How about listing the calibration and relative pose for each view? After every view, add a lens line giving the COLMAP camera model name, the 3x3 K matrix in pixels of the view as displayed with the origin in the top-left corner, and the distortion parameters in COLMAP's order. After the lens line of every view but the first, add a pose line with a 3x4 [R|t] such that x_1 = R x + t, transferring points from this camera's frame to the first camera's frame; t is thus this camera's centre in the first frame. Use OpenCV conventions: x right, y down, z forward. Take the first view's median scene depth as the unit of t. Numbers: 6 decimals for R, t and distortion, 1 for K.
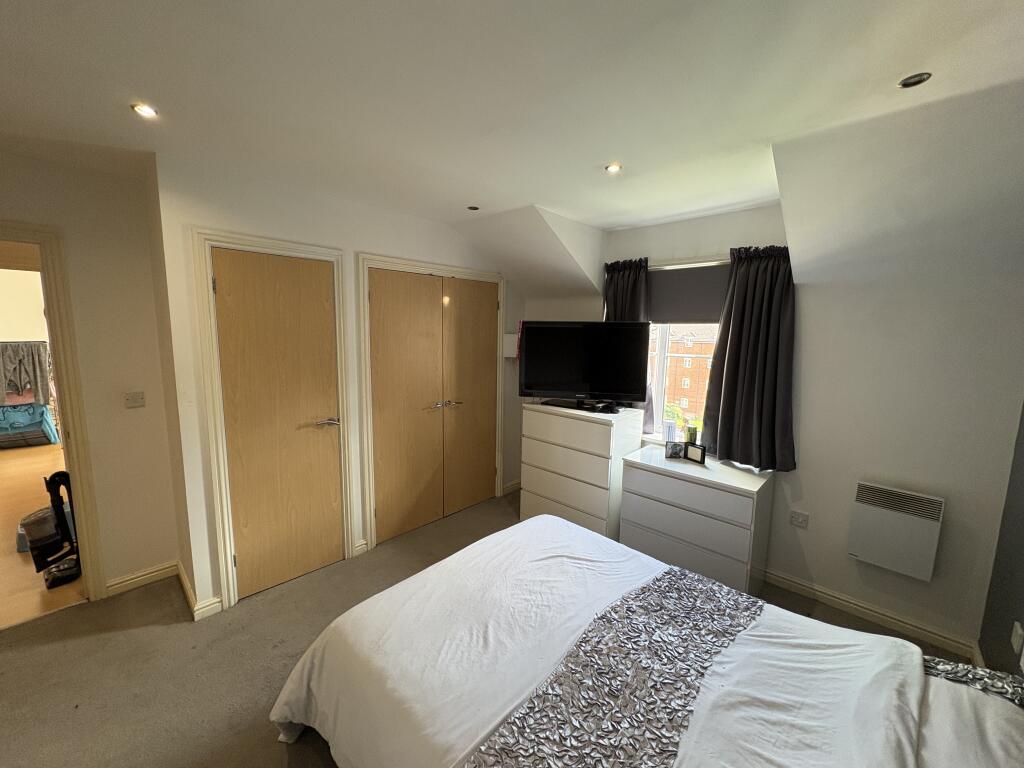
lens RADIAL K [[406.3, 0, 512.0], [0, 406.3, 384.0], [0, 0, 1]] dist [-0.003343, -0.000218]
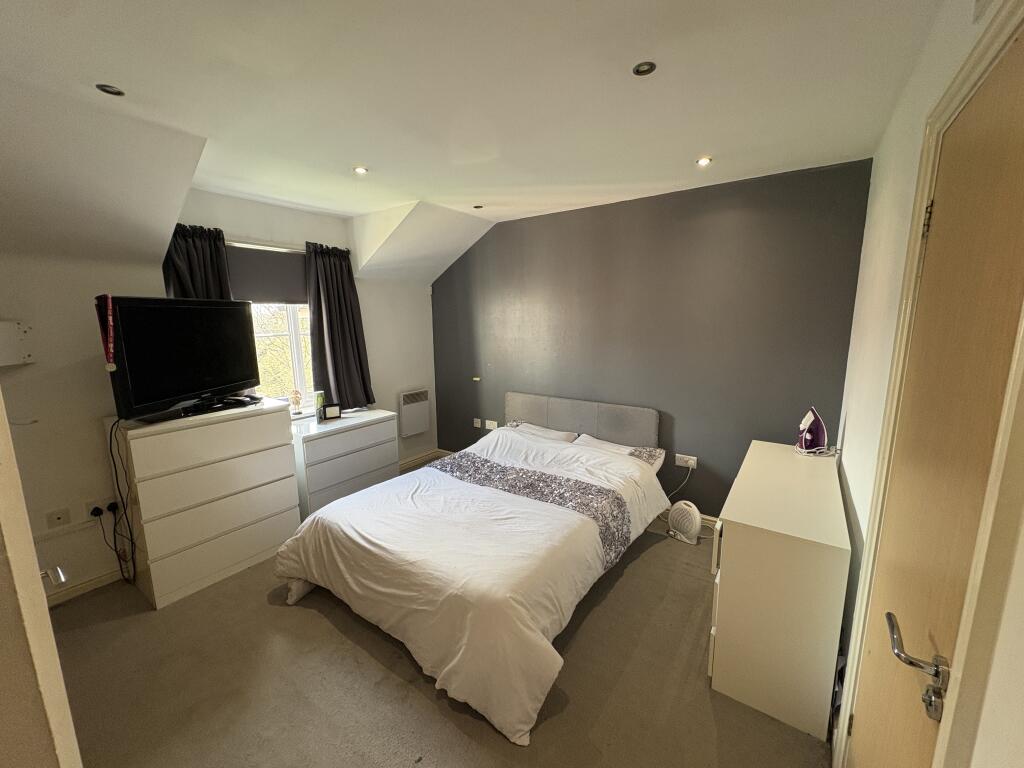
lens RADIAL K [[406.3, 0, 512.0], [0, 406.3, 384.0], [0, 0, 1]] dist [-0.003343, -0.000218]
pose [[-0.142337, -0.180609, 0.973201, -0.788437], [0.137253, 0.970112, 0.200109, -0.078954], [-0.980256, 0.162058, -0.113294, 0.593742]]
